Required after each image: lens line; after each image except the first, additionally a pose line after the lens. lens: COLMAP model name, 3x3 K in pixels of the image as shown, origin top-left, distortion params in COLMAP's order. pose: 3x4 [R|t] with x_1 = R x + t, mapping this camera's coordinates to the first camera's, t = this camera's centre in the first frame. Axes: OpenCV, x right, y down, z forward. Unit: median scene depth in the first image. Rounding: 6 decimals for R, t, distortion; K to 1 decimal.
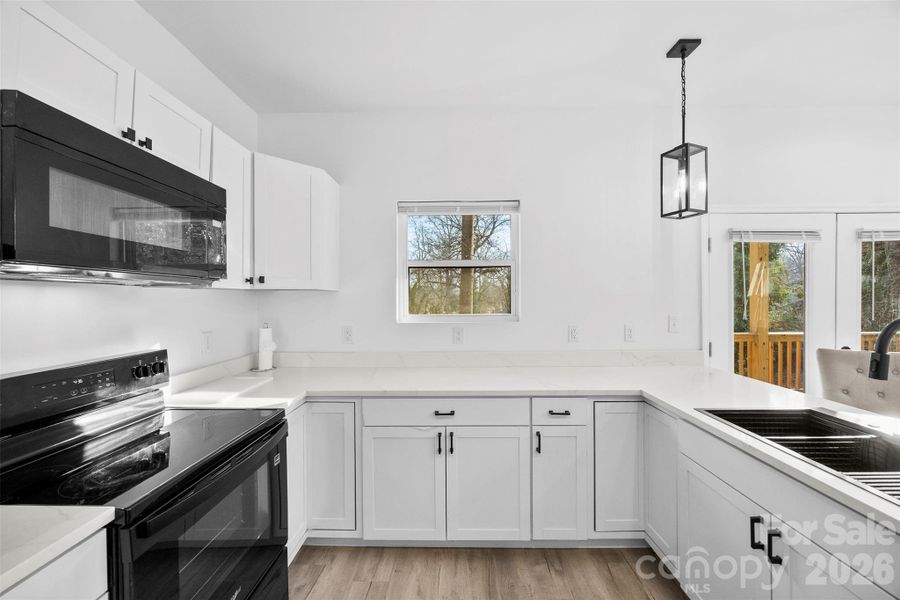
lens RADIAL K [[350.5, 0, 455.7], [0, 350.5, 300.0], [0, 0, 1]] dist [0.007122, -0.001877]
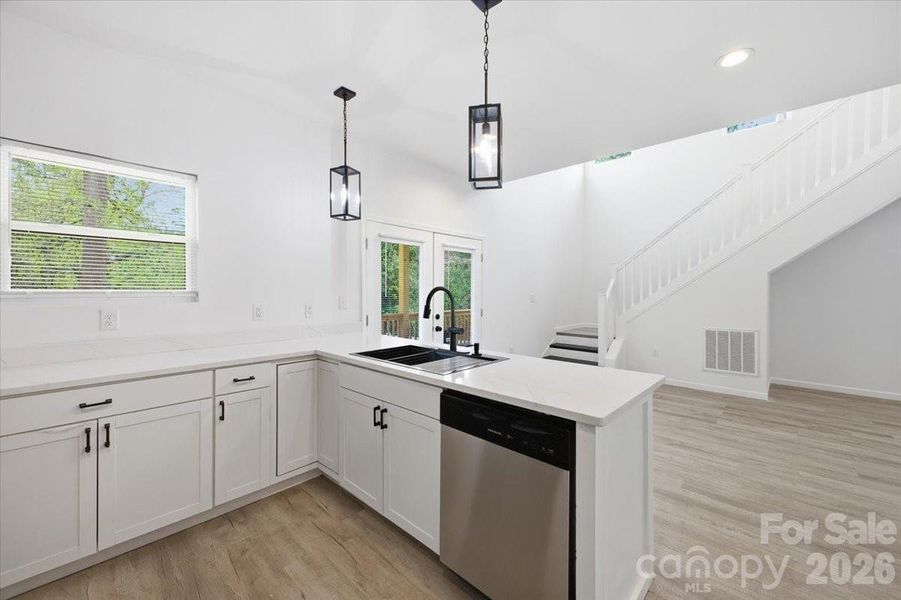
lens RADIAL K [[350.9, 0, 447.2], [0, 350.9, 293.5], [0, 0, 1]] dist [0.007122, -0.001877]
pose [[0.687990, -0.000645, 0.725720, -0.066243], [0.001203, 0.999999, -0.000252, 0.052704], [-0.725719, 0.001046, 0.687990, -0.221266]]
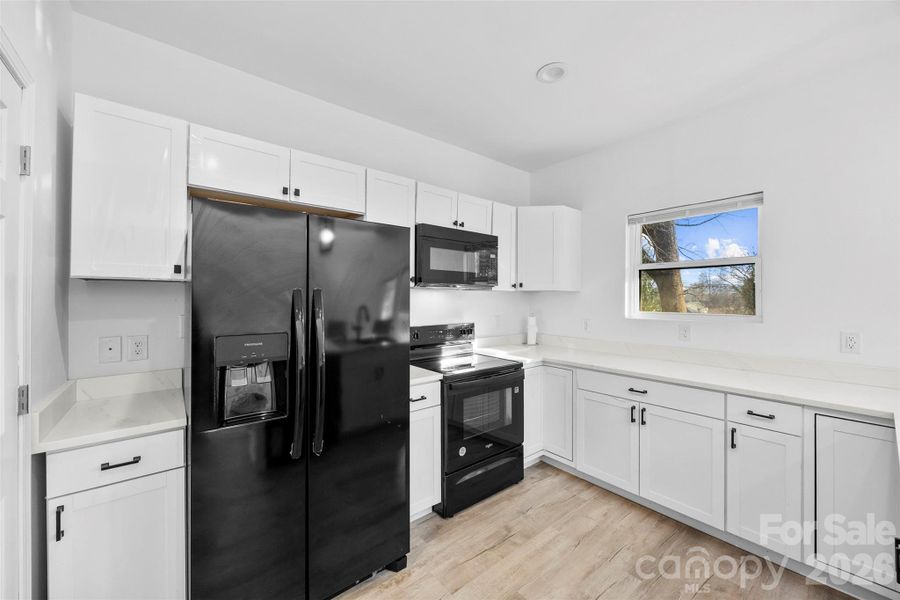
lens RADIAL K [[350.5, 0, 447.8], [0, 350.5, 295.4], [0, 0, 1]] dist [0.007122, -0.001877]
pose [[0.642444, 0.001507, -0.766331, 0.481312], [-0.009686, 0.999934, -0.006154, 0.002703], [0.766272, 0.011376, 0.642416, -0.300459]]
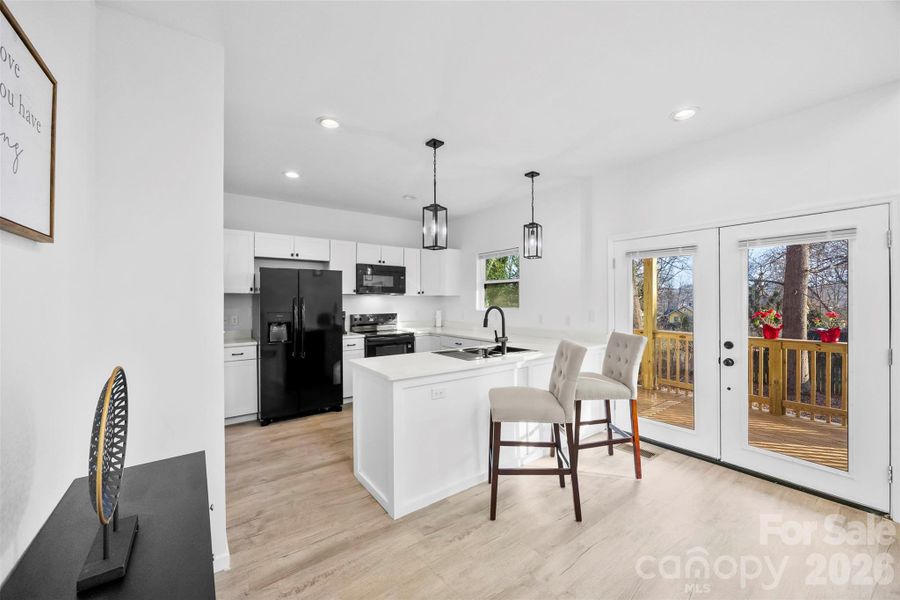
lens RADIAL K [[350.5, 0, 448.8], [0, 350.5, 300.4], [0, 0, 1]] dist [0.007122, -0.001877]
pose [[0.597006, 0.004011, -0.802227, 1.984062], [-0.003025, 0.999992, 0.002749, -0.000642], [0.802231, 0.000785, 0.597013, -0.588438]]
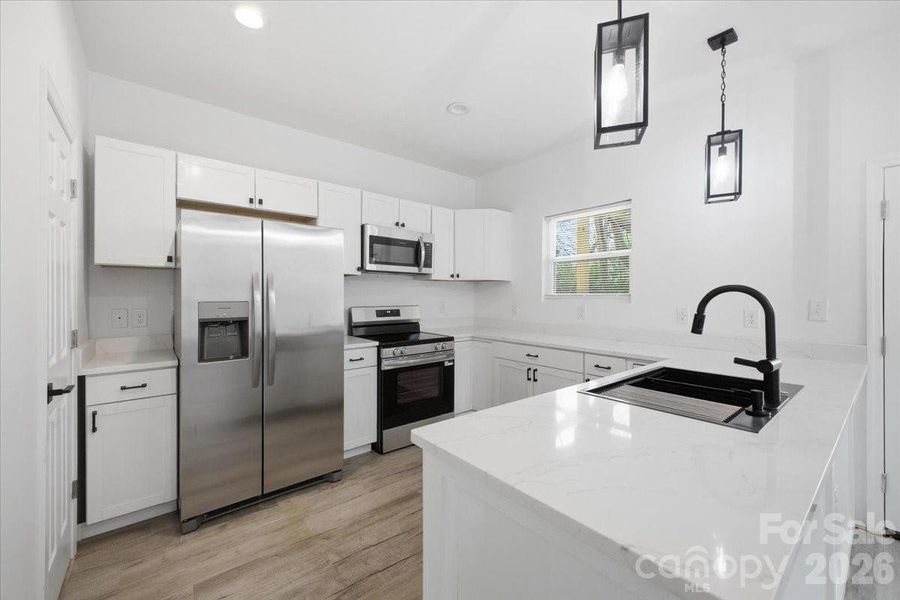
lens RADIAL K [[361.9, 0, 449.8], [0, 361.9, 295.3], [0, 0, 1]] dist [0.012223, -0.000605]
pose [[0.652042, 0.004288, -0.758171, 0.955697], [-0.007362, 0.999973, -0.000676, 0.055301], [0.758147, 0.006022, 0.652055, -0.339724]]
